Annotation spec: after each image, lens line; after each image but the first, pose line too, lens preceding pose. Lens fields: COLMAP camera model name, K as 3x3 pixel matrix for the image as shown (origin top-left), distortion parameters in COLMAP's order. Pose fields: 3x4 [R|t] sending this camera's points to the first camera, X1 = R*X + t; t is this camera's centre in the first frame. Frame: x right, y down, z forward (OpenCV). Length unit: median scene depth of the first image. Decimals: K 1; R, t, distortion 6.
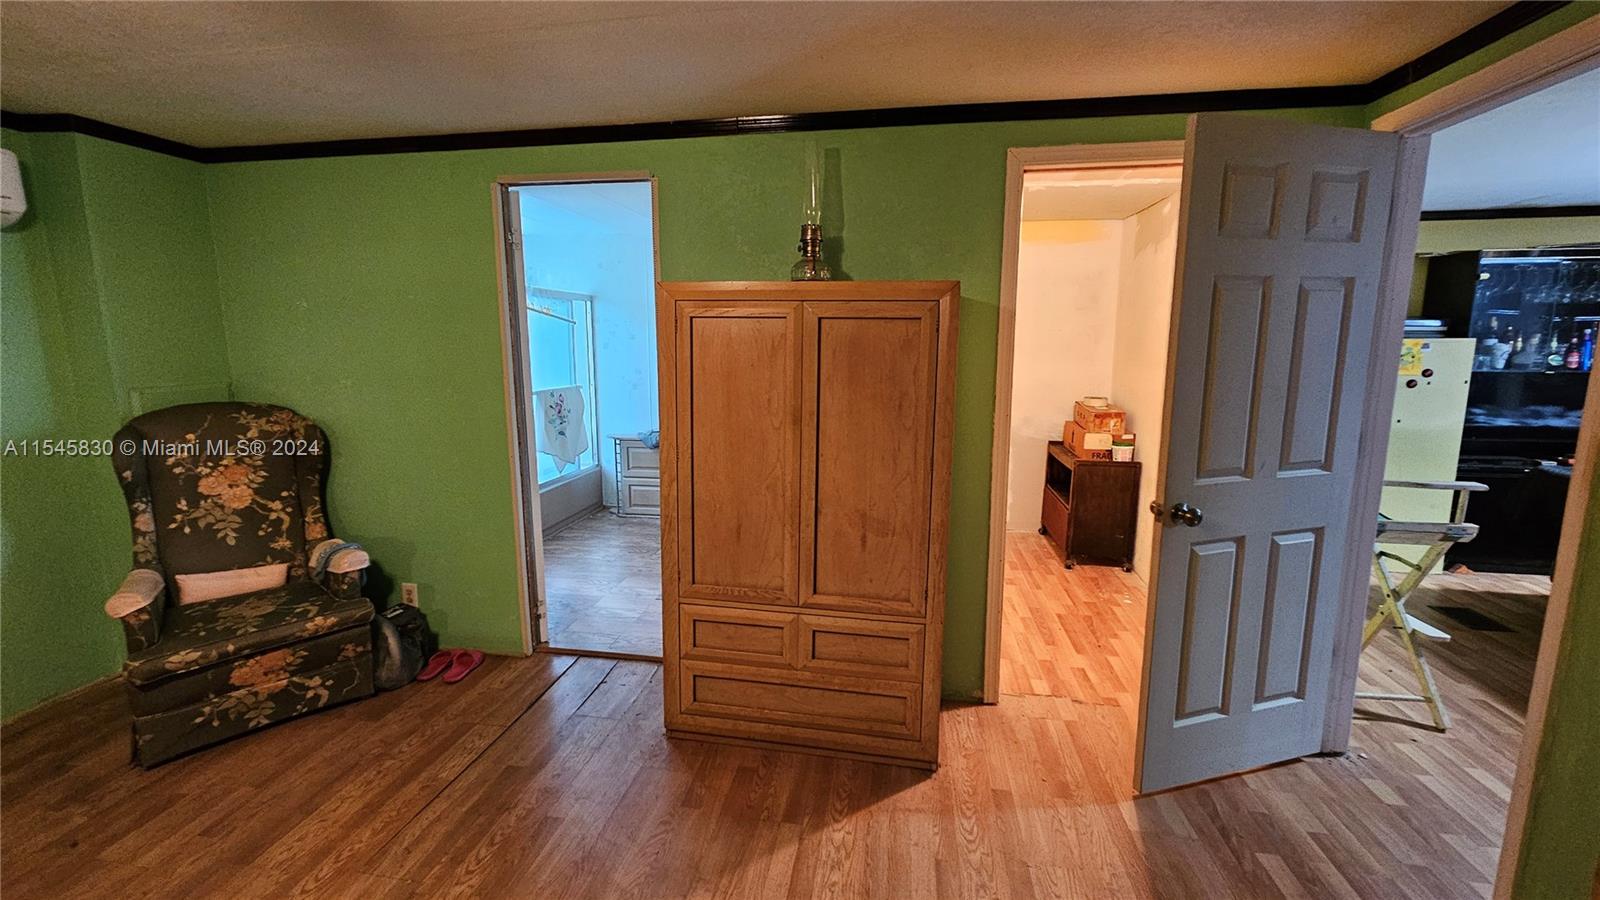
lens RADIAL K [[653.1, 0, 795.5], [0, 653.1, 442.4], [0, 0, 1]] dist [-0.000412, -0.001079]
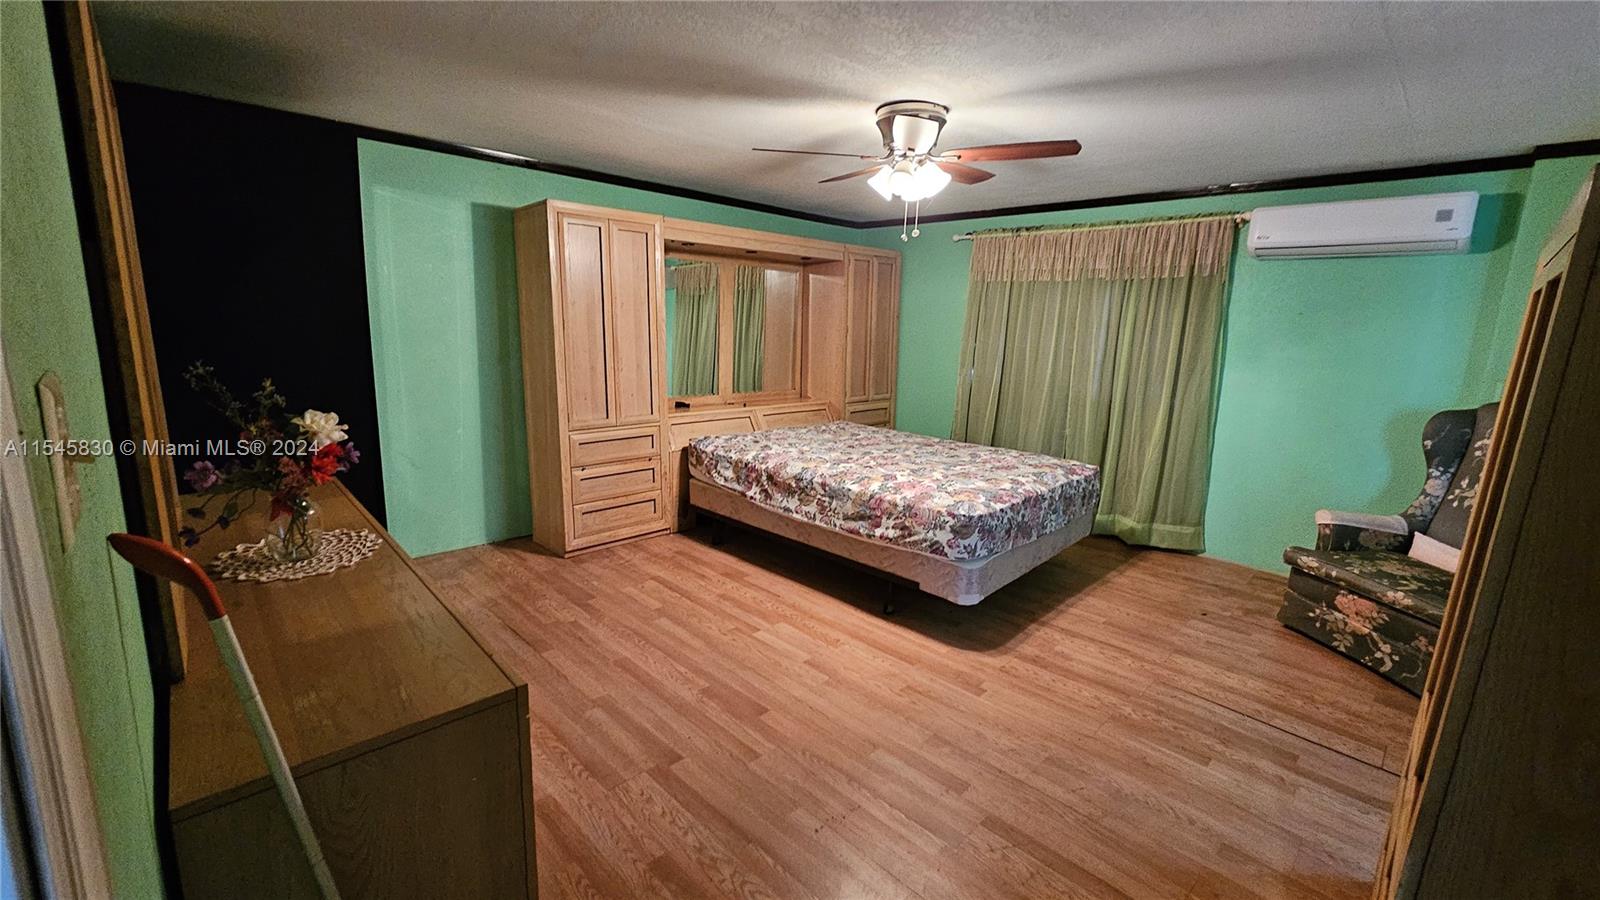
lens RADIAL K [[653.1, 0, 798.6], [0, 653.1, 444.0], [0, 0, 1]] dist [-0.000412, -0.001079]
pose [[-0.573593, 0.138670, -0.807317, 0.677176], [-0.168462, 0.944530, 0.281929, -0.099460], [0.801630, 0.297715, -0.518415, 0.695390]]
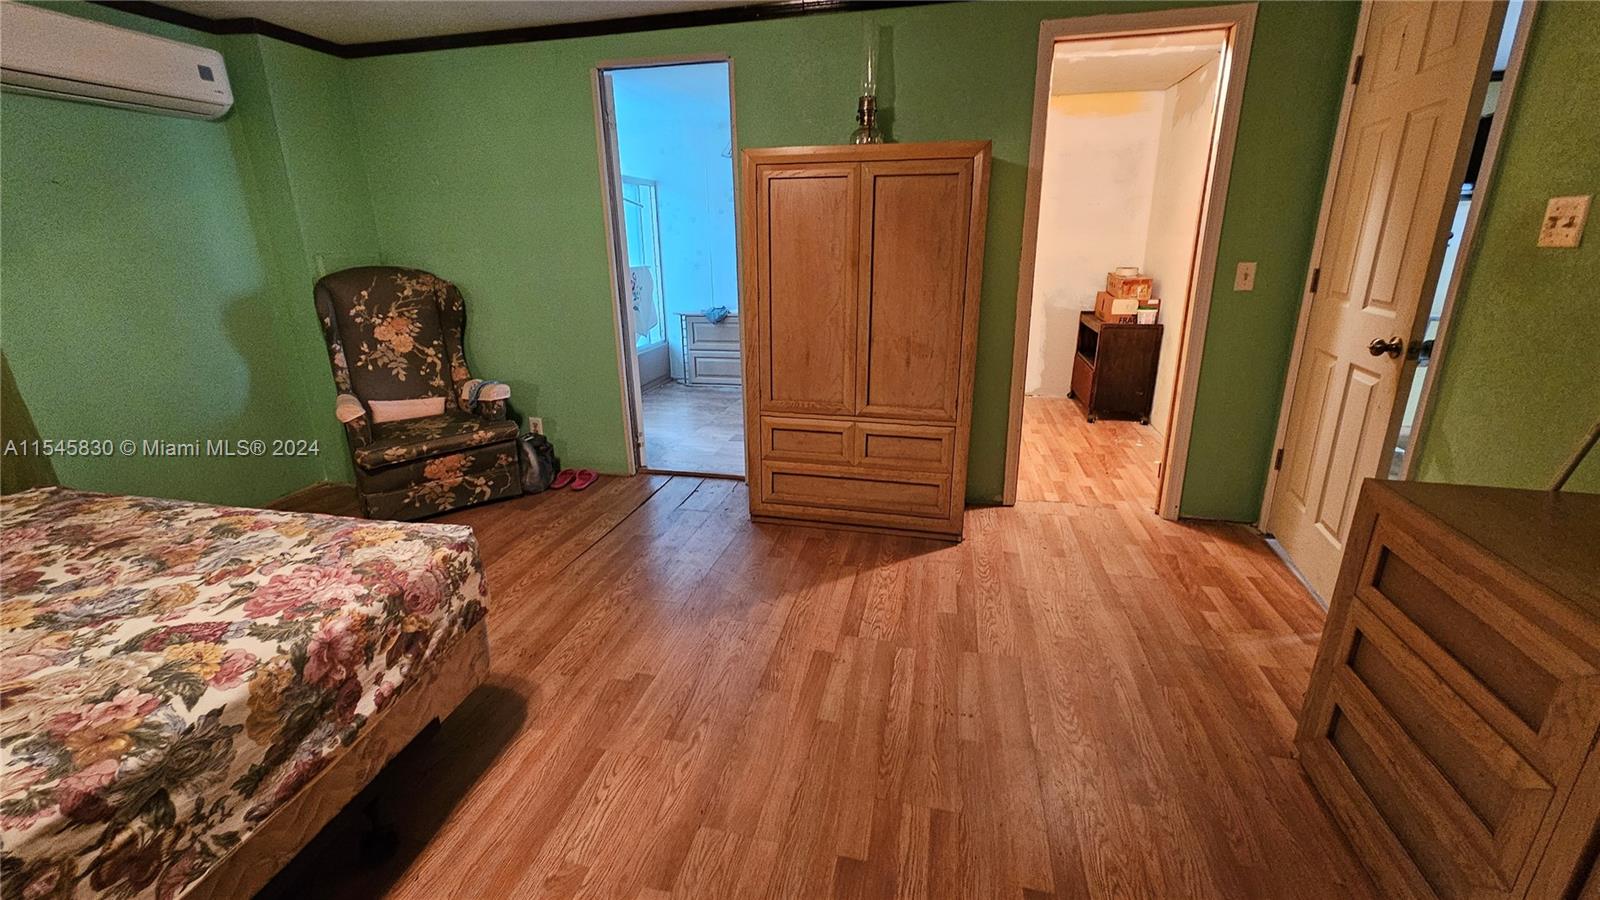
lens RADIAL K [[653.1, 0, 796.7], [0, 653.1, 437.5], [0, 0, 1]] dist [-0.000412, -0.001079]
pose [[0.998149, 0.002707, -0.060761, -0.028496], [0.005718, 0.990407, 0.138059, 0.107154], [0.060552, -0.138151, 0.988558, -0.244951]]
